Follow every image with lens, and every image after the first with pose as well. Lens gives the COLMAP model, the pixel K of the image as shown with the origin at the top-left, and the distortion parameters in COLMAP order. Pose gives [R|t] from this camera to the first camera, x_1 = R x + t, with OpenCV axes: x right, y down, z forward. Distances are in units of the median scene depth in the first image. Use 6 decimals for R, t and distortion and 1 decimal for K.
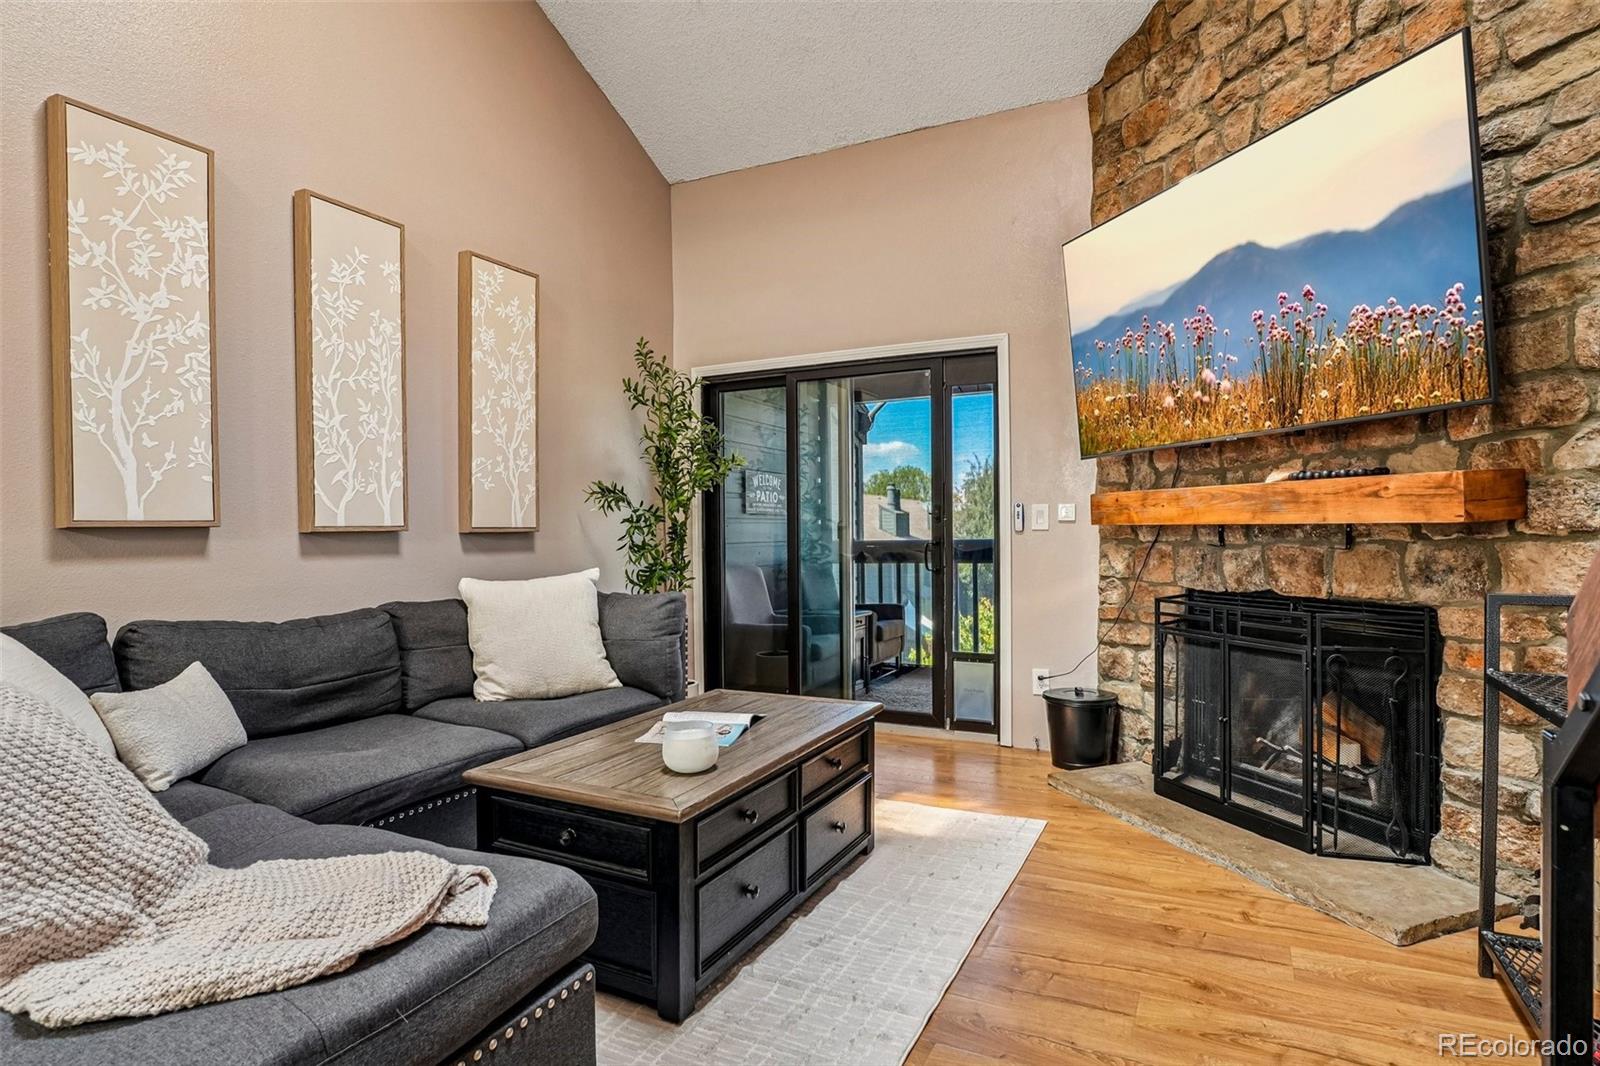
lens RADIAL K [[828.3, 0, 799.7], [0, 828.3, 536.1], [0, 0, 1]] dist [-0.022478, 0.005763]
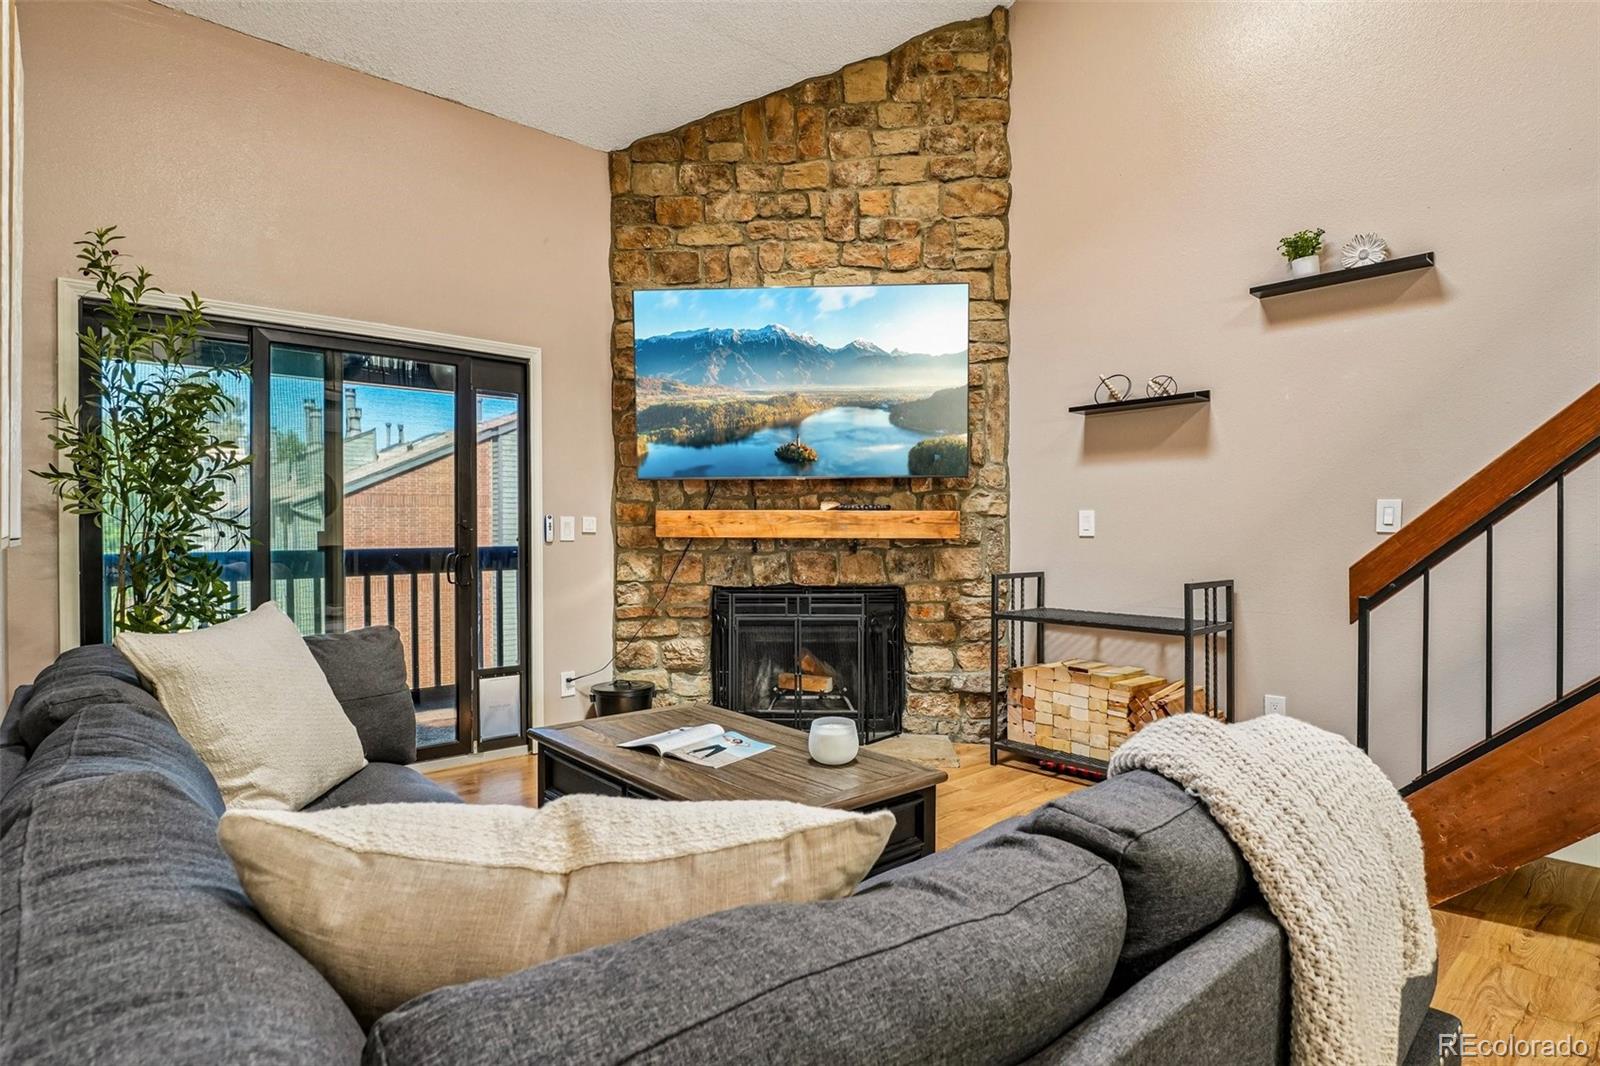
lens RADIAL K [[842.2, 0, 799.9], [0, 842.2, 538.0], [0, 0, 1]] dist [-0.026704, 0.013149]
pose [[0.373169, 0.003738, 0.927756, -0.818491], [0.003357, 0.999980, -0.005379, -0.005788], [-0.927757, 0.005122, 0.373149, 0.438729]]
